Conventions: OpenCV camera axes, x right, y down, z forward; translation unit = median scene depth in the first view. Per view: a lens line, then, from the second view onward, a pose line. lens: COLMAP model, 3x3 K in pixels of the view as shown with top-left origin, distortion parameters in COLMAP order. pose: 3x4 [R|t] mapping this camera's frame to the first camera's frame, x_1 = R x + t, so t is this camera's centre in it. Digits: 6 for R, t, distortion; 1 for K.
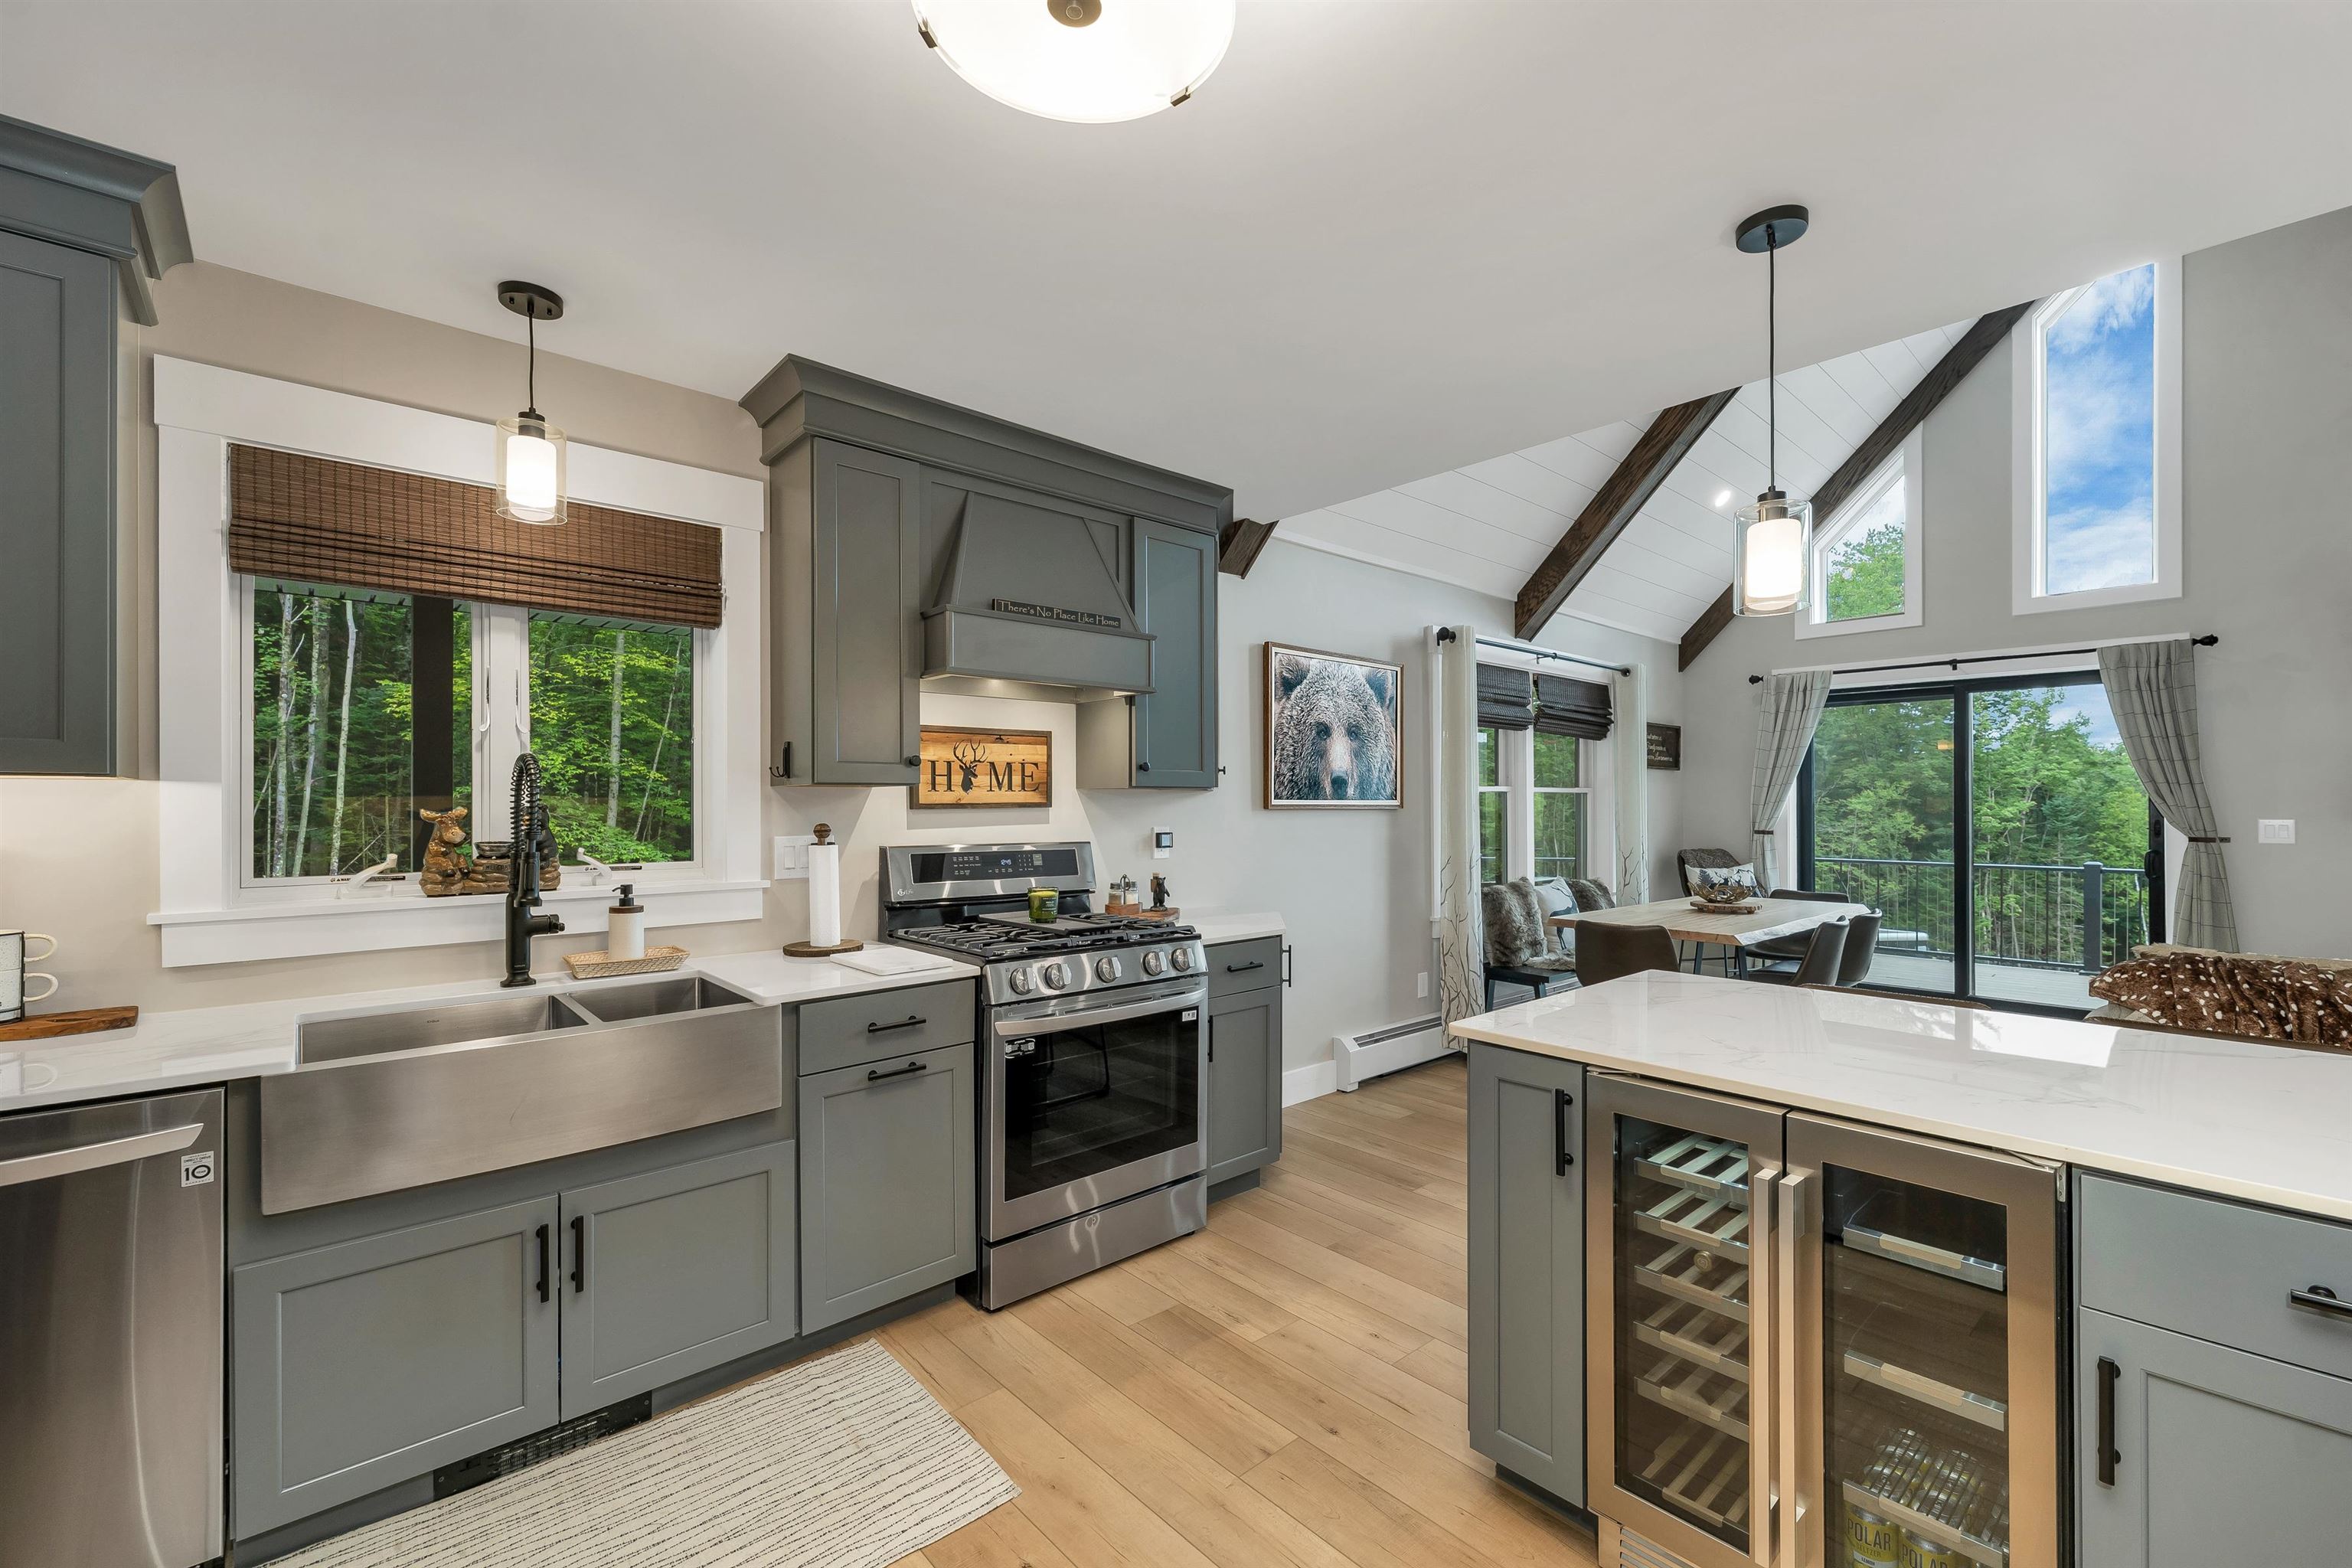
lens RADIAL K [[969.7, 0, 1182.1], [0, 969.7, 803.9], [0, 0, 1]] dist [0.000006, -0.000002]
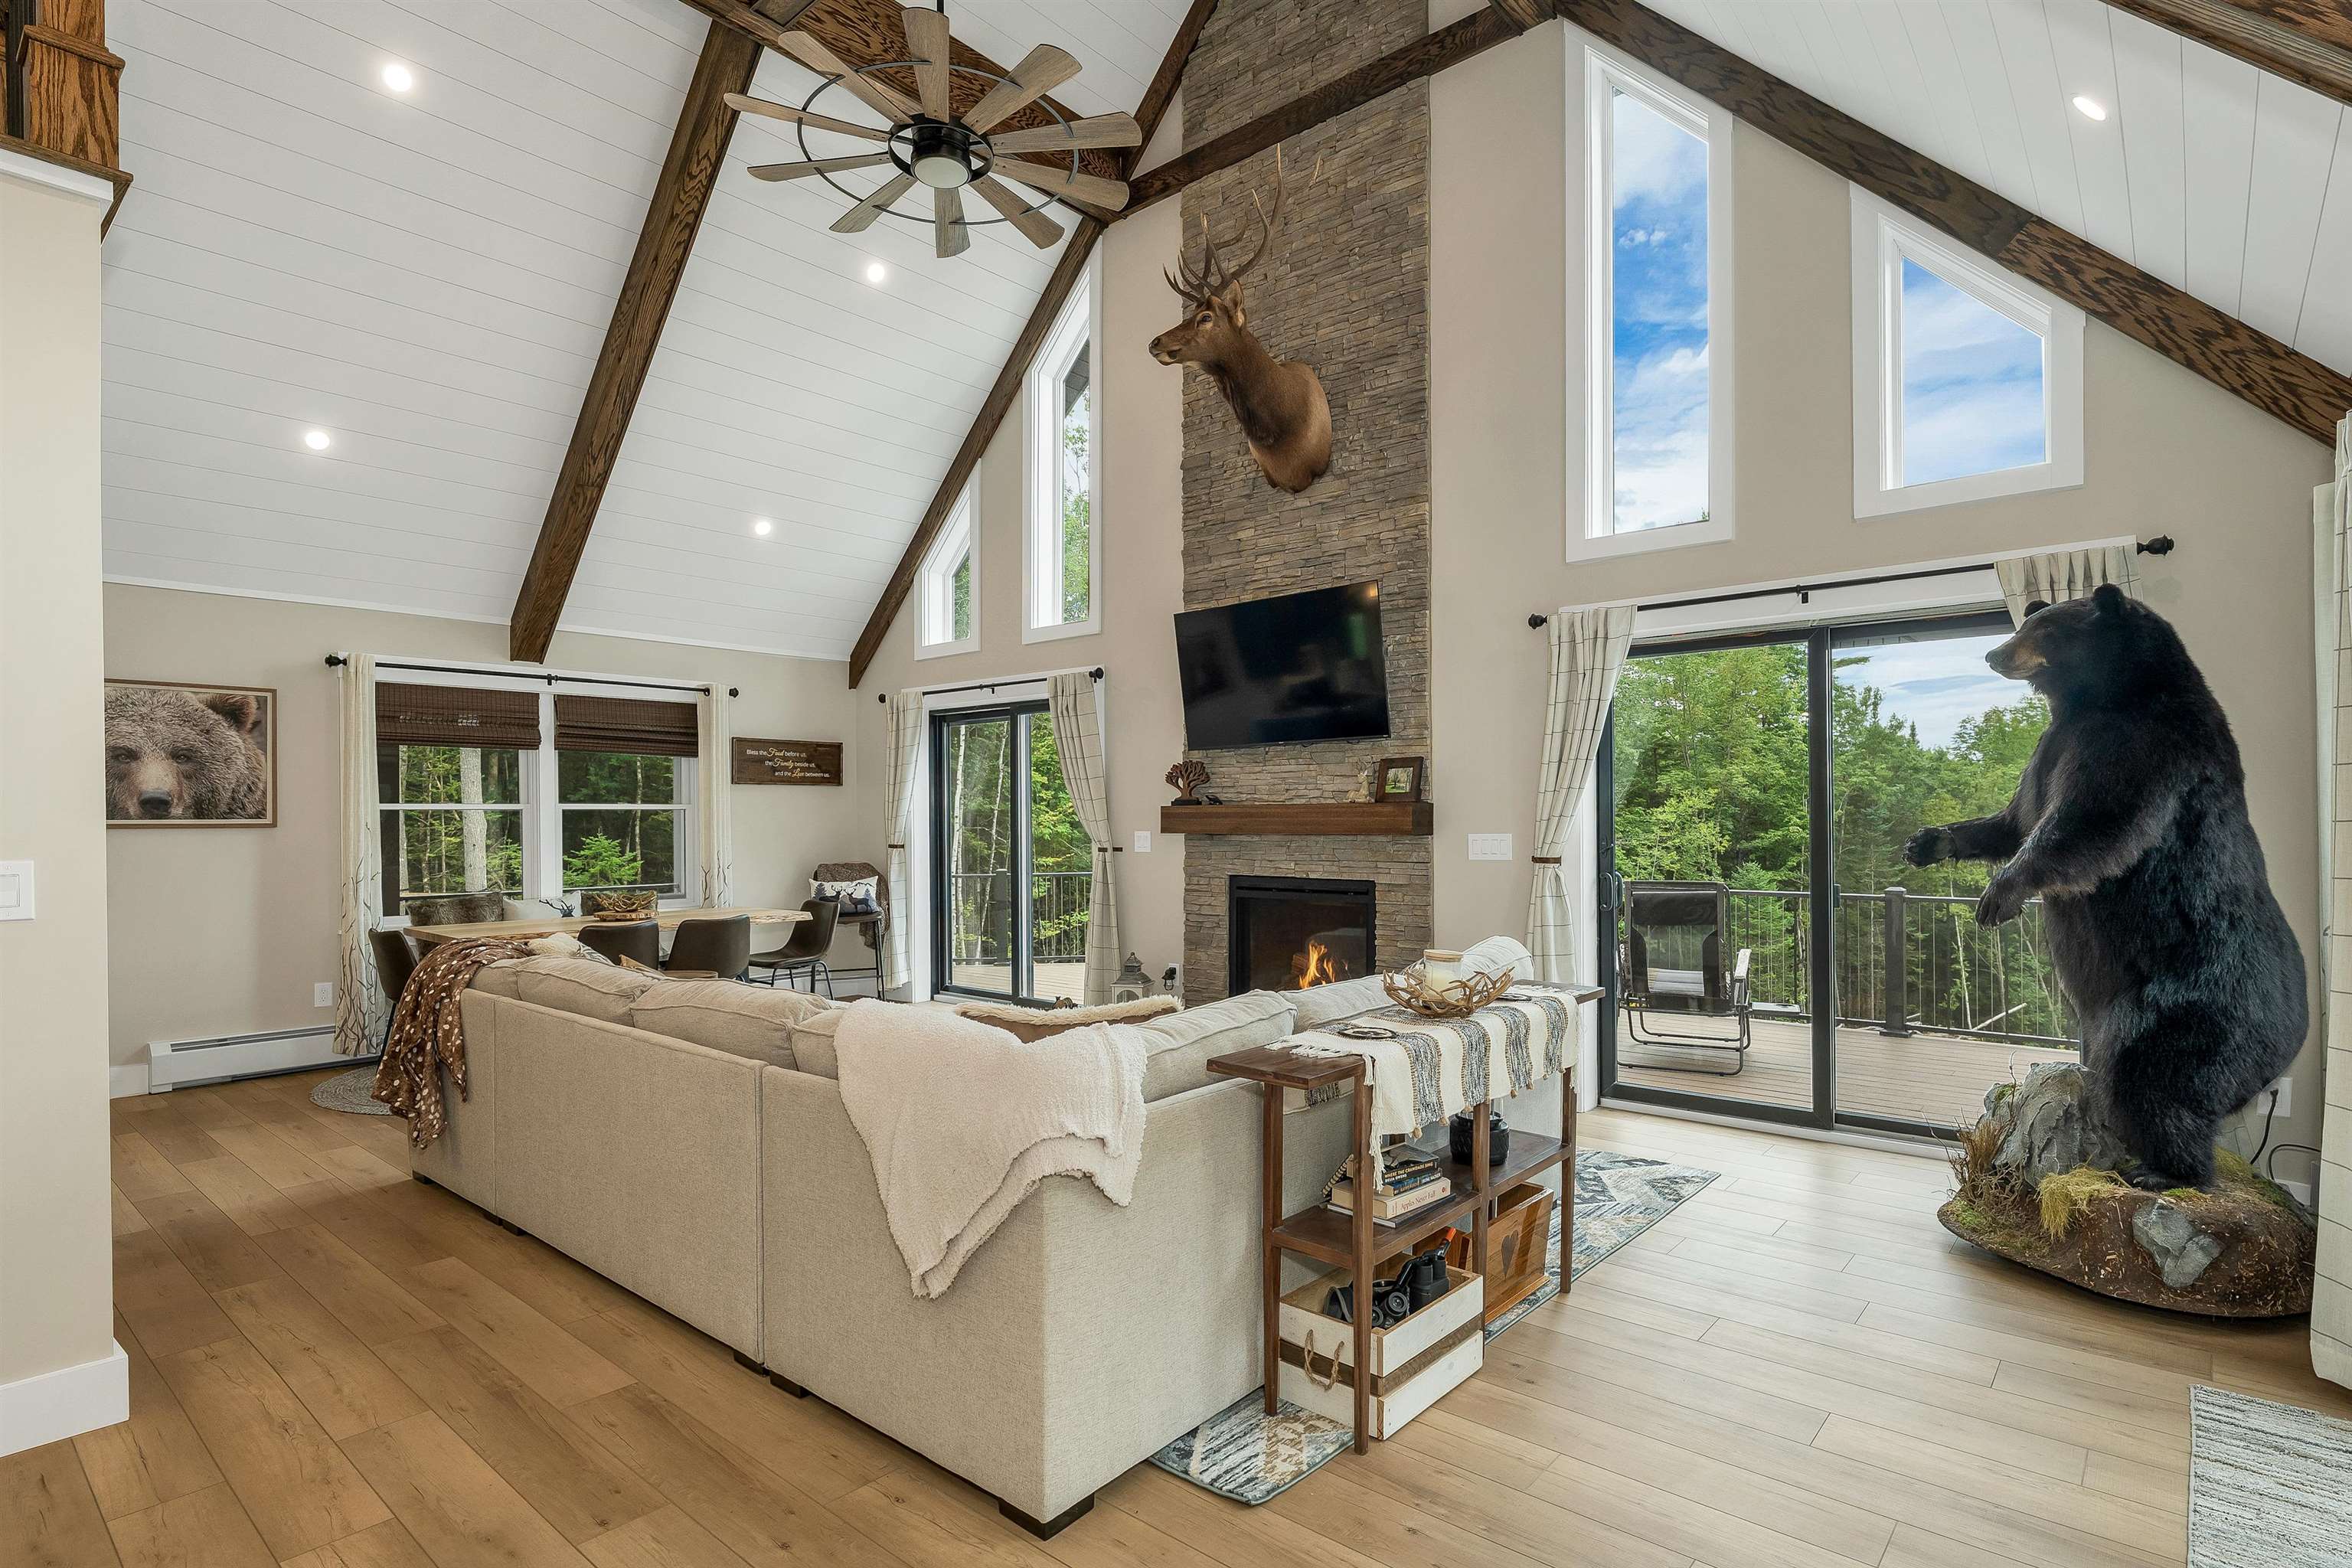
lens RADIAL K [[1171.4, 0, 1169.3], [0, 1171.4, 812.8], [0, 0, 1]] dist [-0.000612, 0.000040]
pose [[0.992333, -0.003266, 0.123551, 1.790775], [0.003408, 0.999994, -0.000942, -0.010730], [-0.123547, 0.001356, 0.992338, -0.658163]]
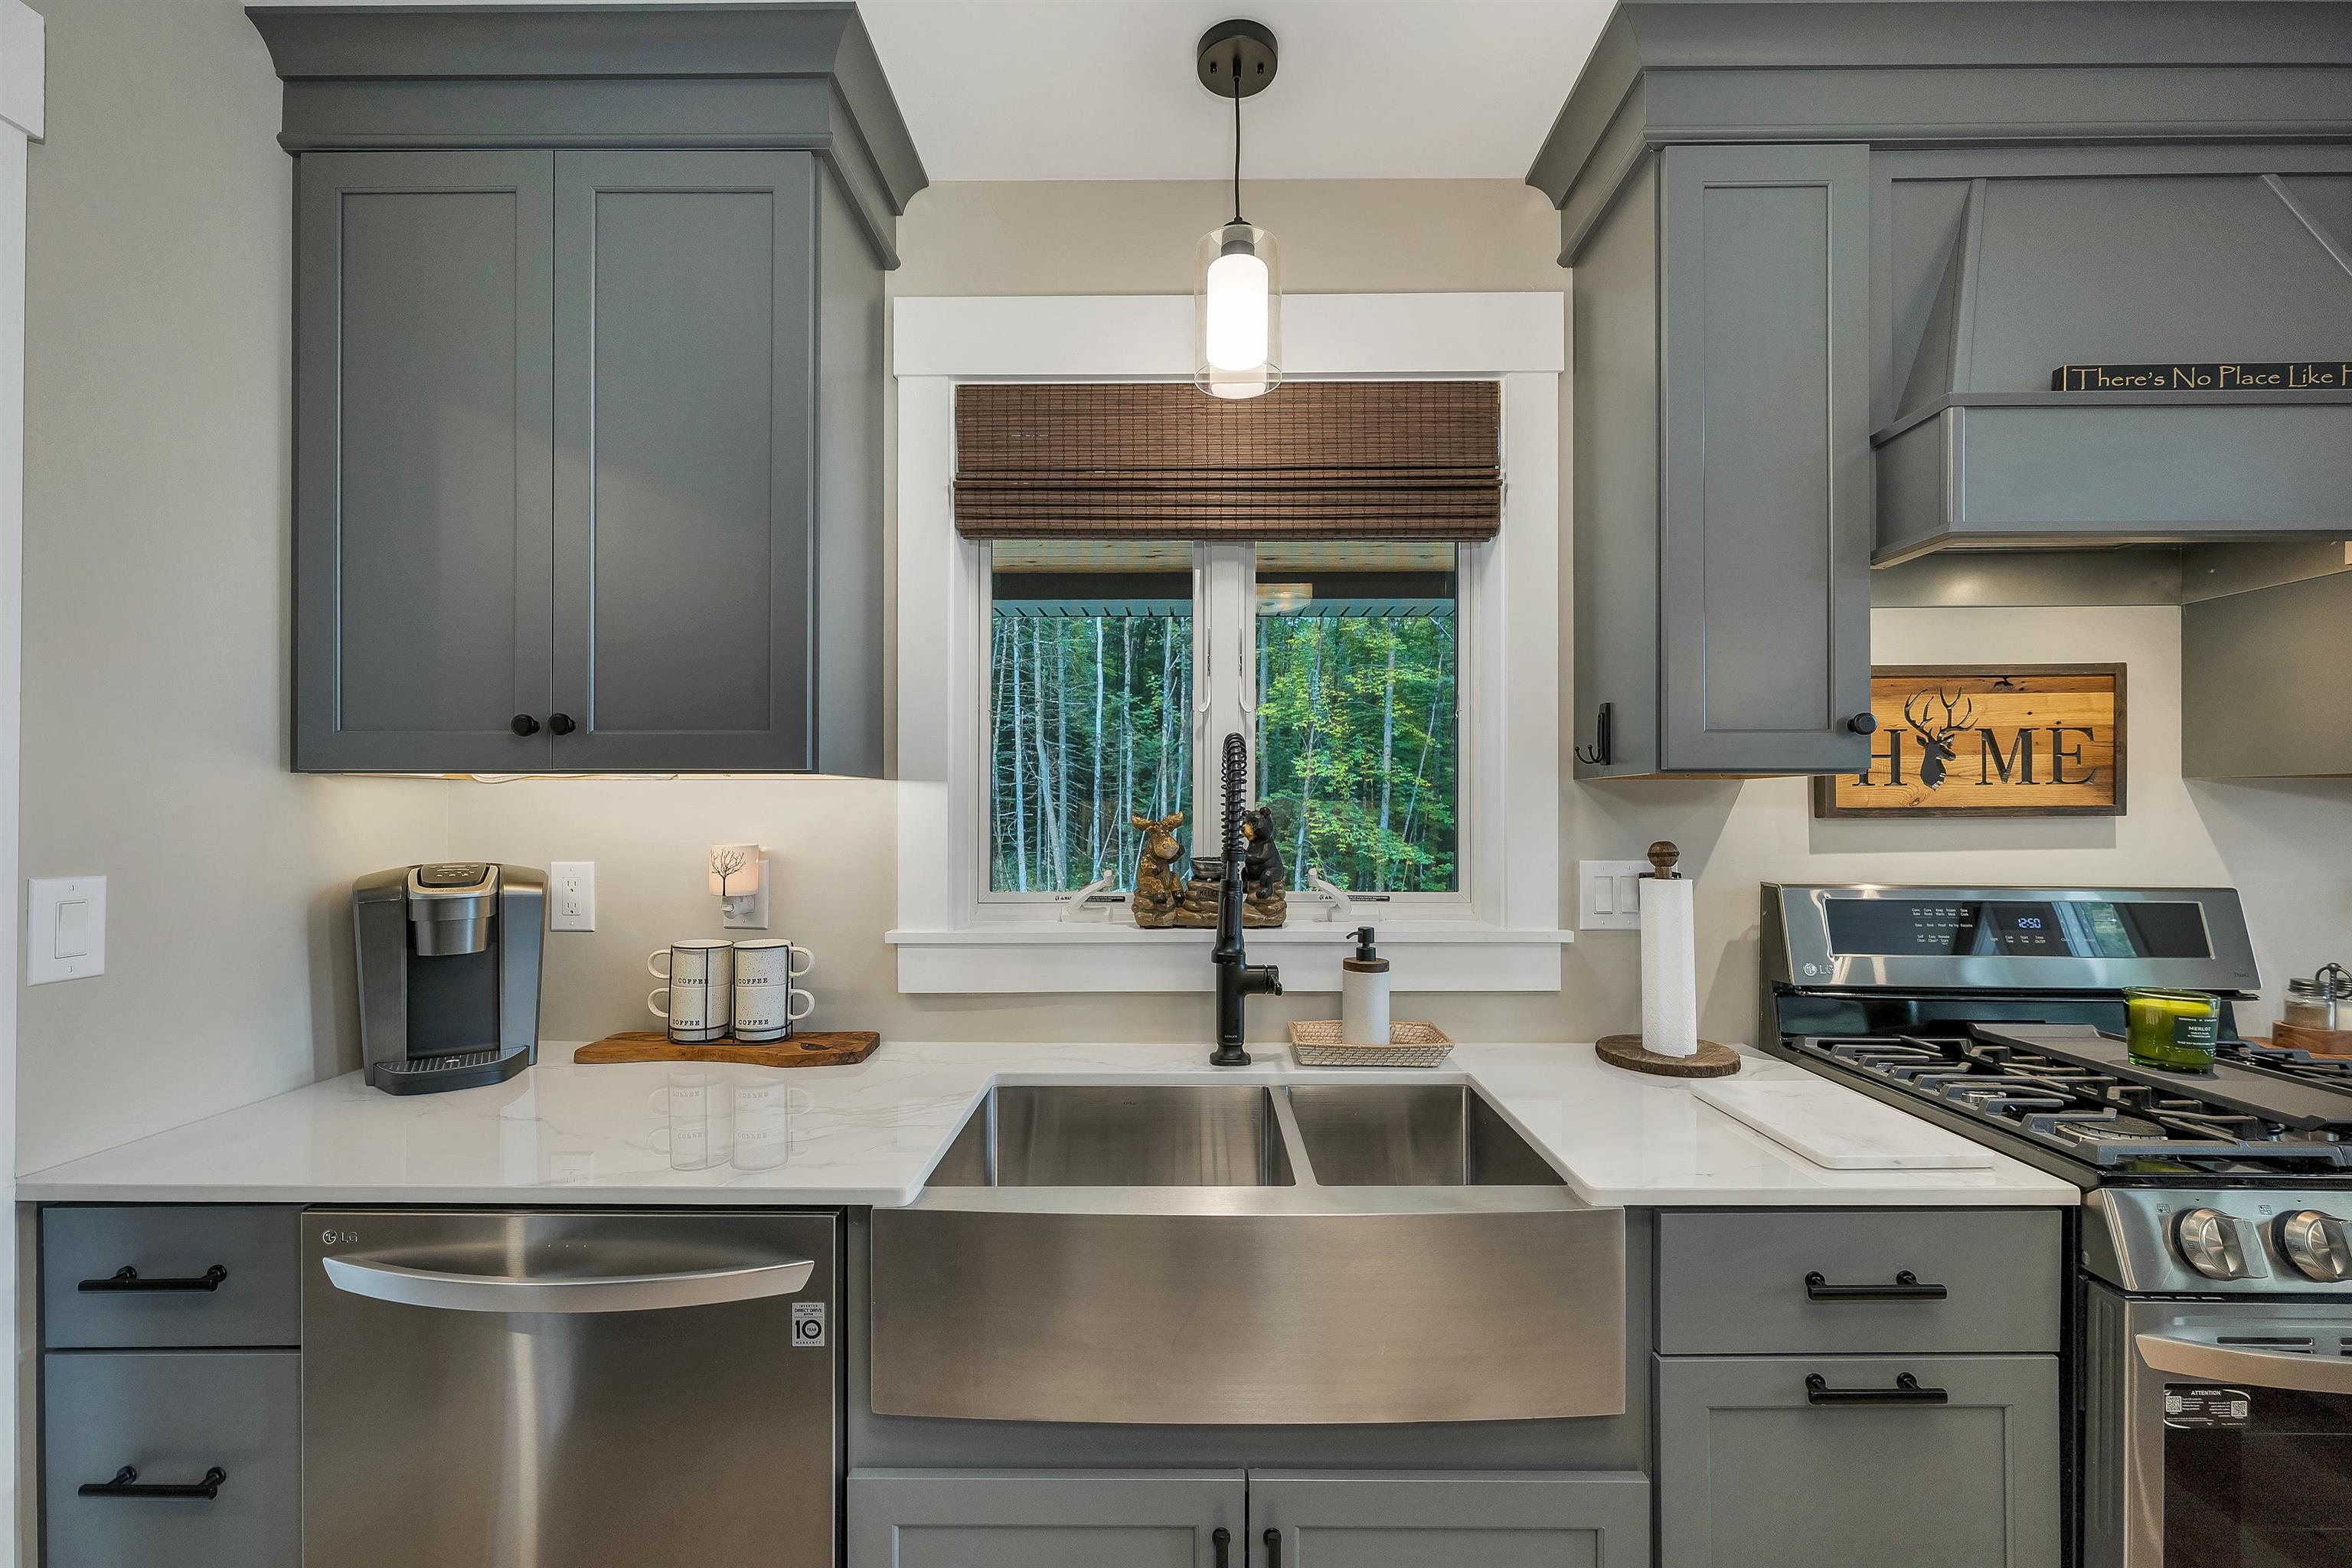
lens RADIAL K [[969.7, 0, 1182.1], [0, 969.7, 803.9], [0, 0, 1]] dist [0.000006, -0.000002]
pose [[0.738923, -0.001175, -0.673789, -0.190825], [-0.001909, 0.999991, -0.003836, 0.000461], [0.673787, 0.004121, 0.738914, 0.370920]]
